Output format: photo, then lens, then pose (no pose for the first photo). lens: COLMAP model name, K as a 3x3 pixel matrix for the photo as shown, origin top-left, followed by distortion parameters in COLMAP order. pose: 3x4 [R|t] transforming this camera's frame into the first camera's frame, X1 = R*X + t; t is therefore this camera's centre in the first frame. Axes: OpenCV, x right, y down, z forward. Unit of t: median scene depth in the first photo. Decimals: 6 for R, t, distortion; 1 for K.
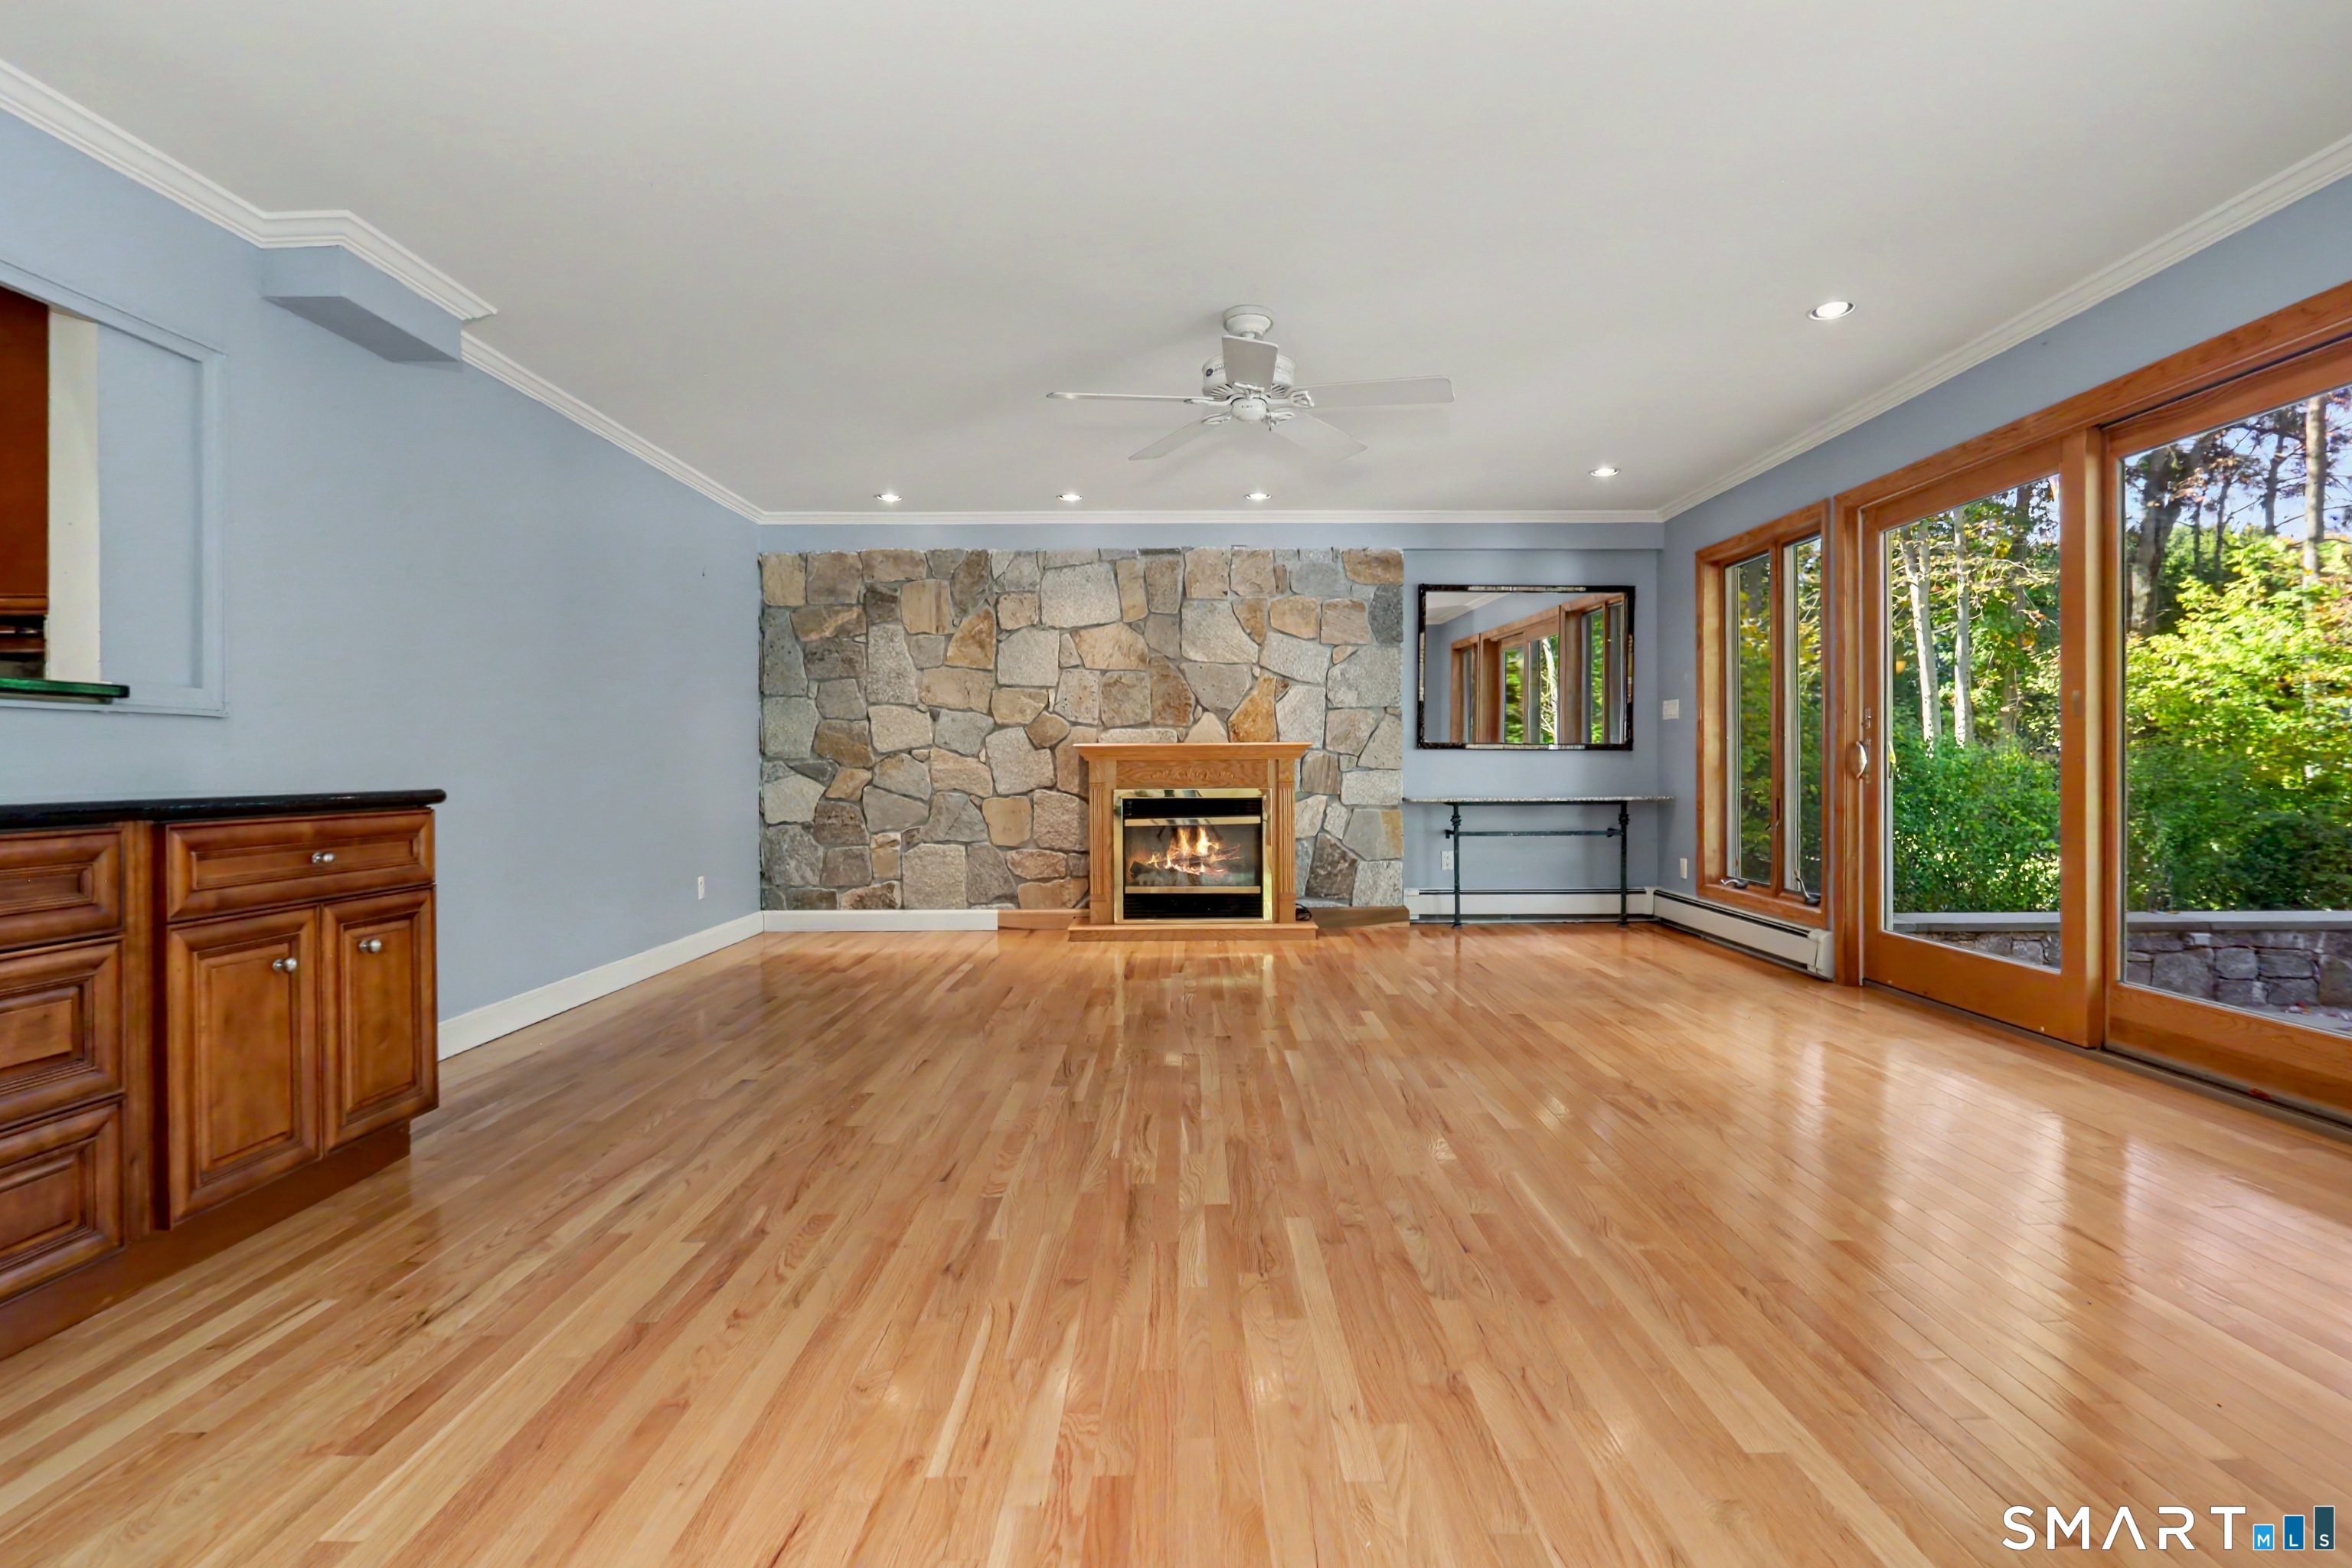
lens RADIAL K [[1136.5, 0, 1217.5], [0, 1136.5, 766.4], [0, 0, 1]] dist [-0.011880, 0.004876]
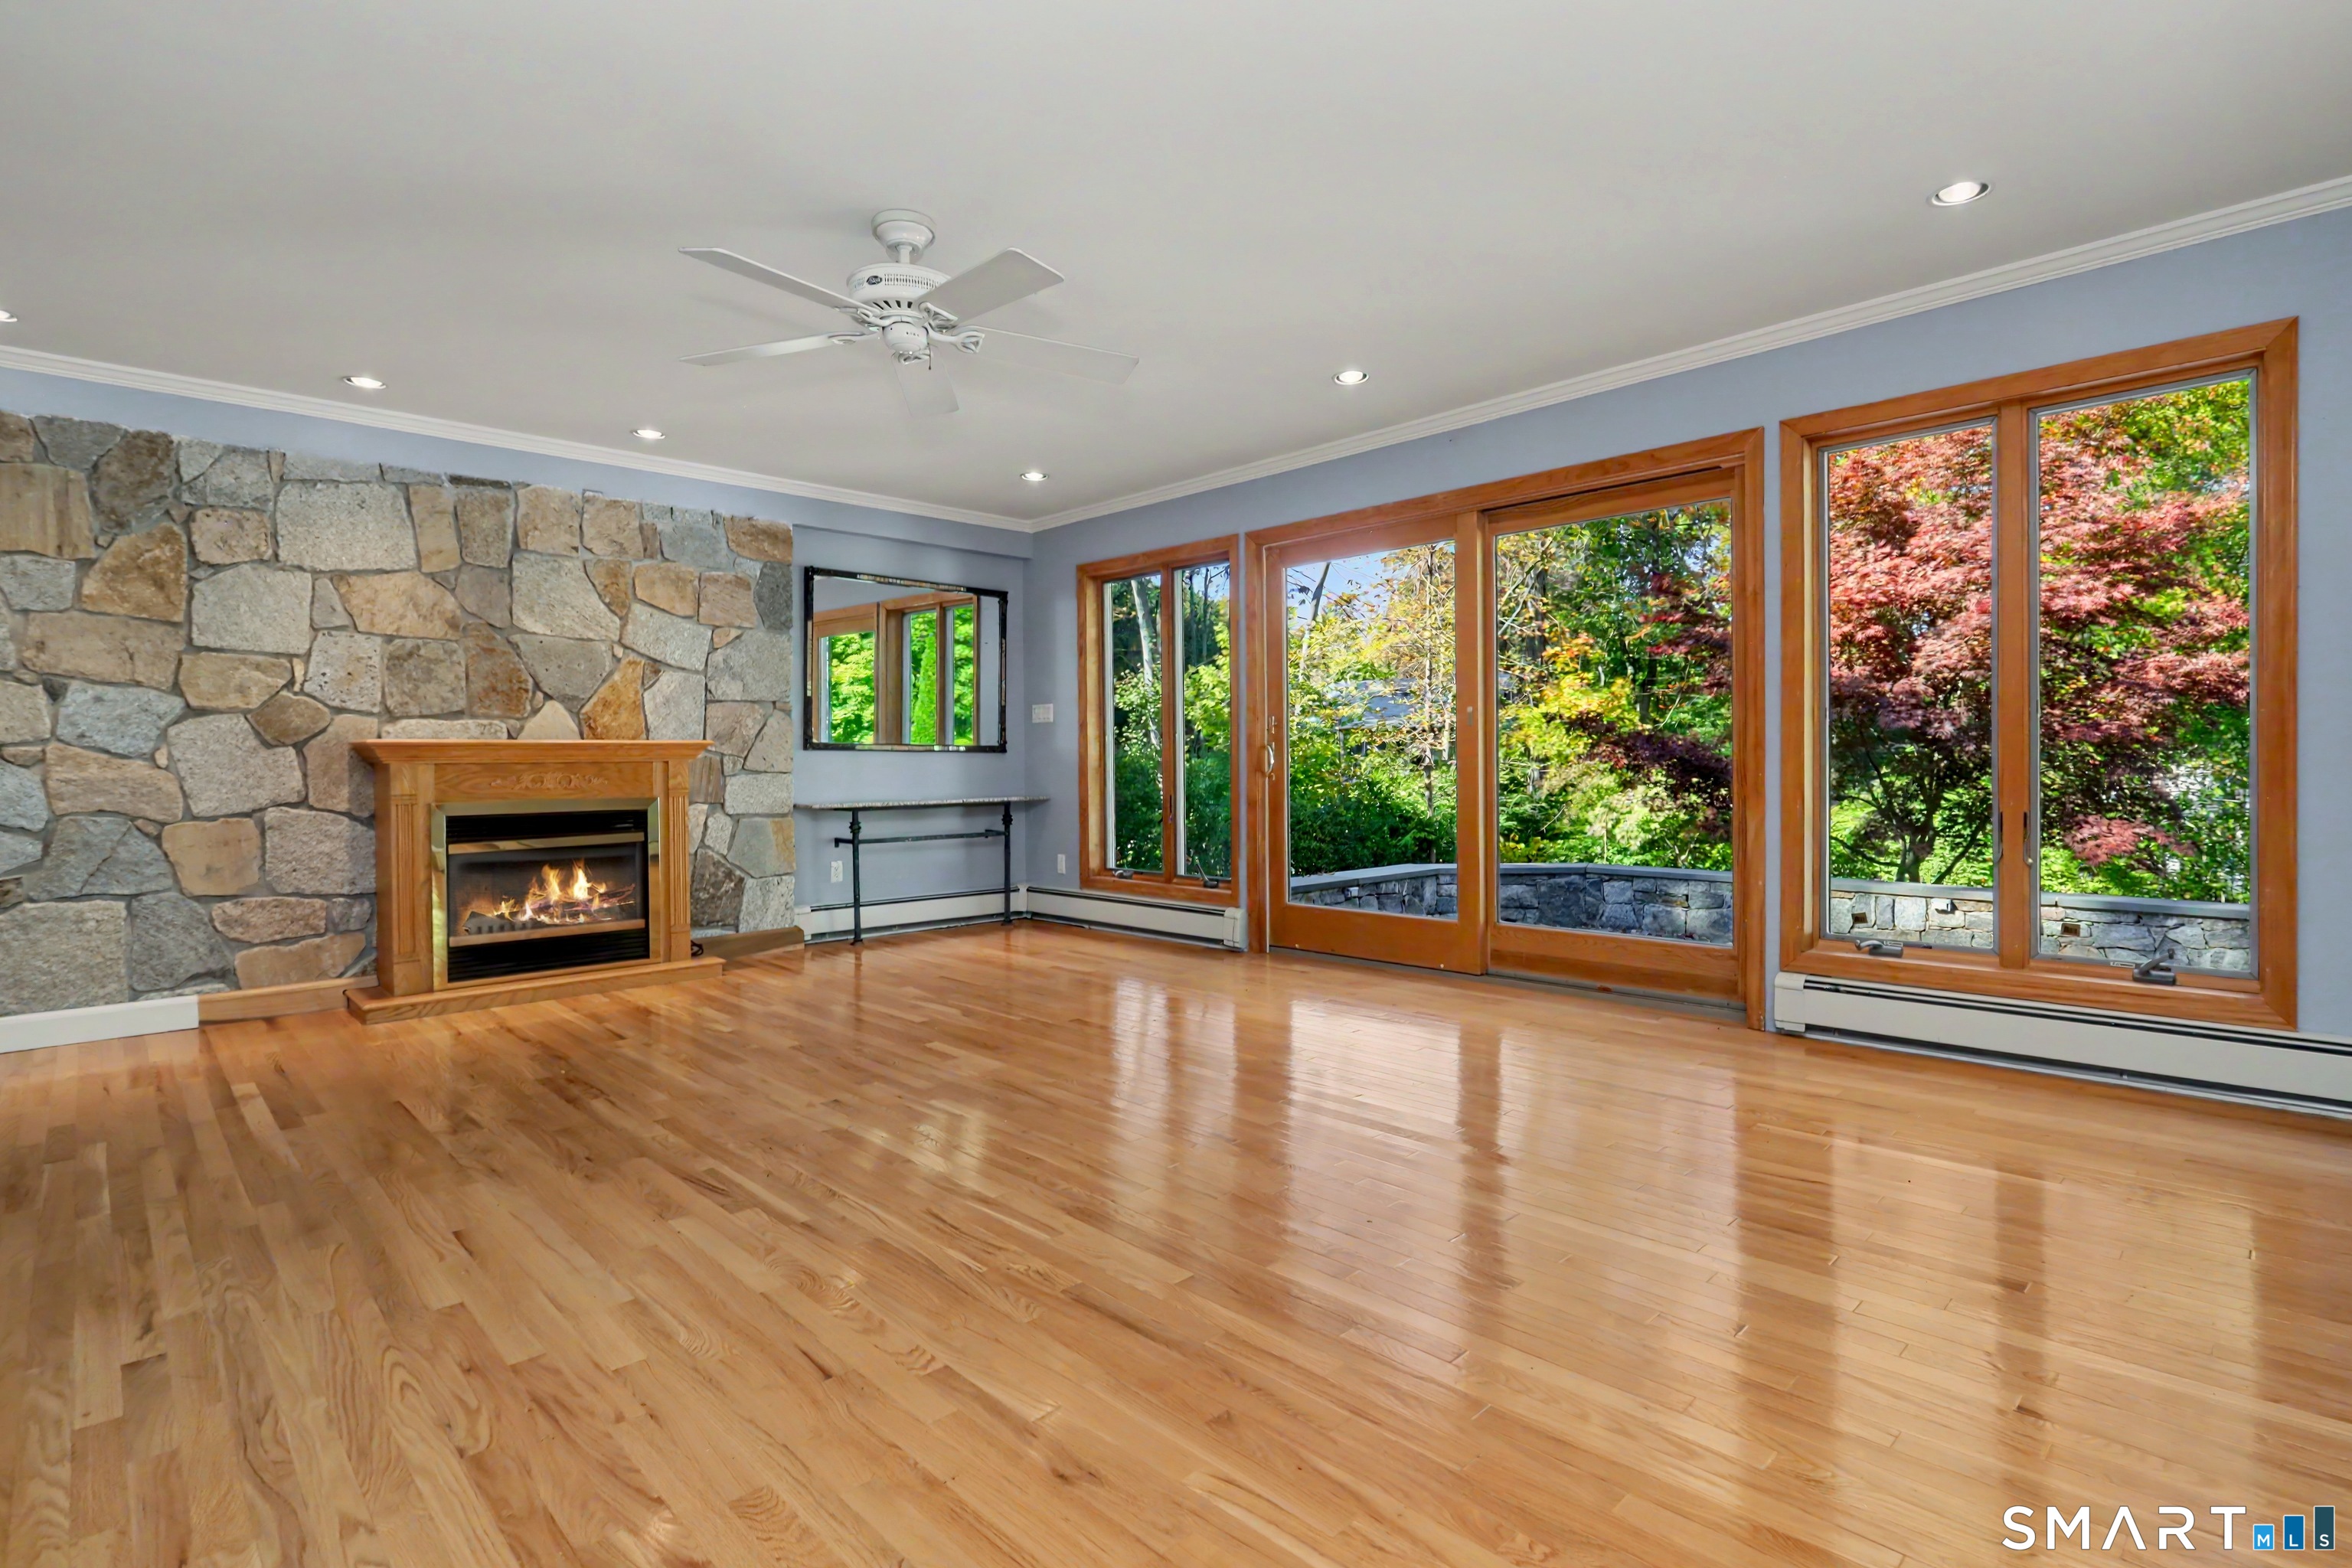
lens RADIAL K [[1136.5, 0, 1186.9], [0, 1136.5, 772.3], [0, 0, 1]] dist [-0.011880, 0.004876]
pose [[0.726860, -0.008879, 0.686729, -0.224004], [0.007573, 0.999959, 0.004914, 0.000415], [-0.686744, 0.001628, 0.726897, 0.146570]]
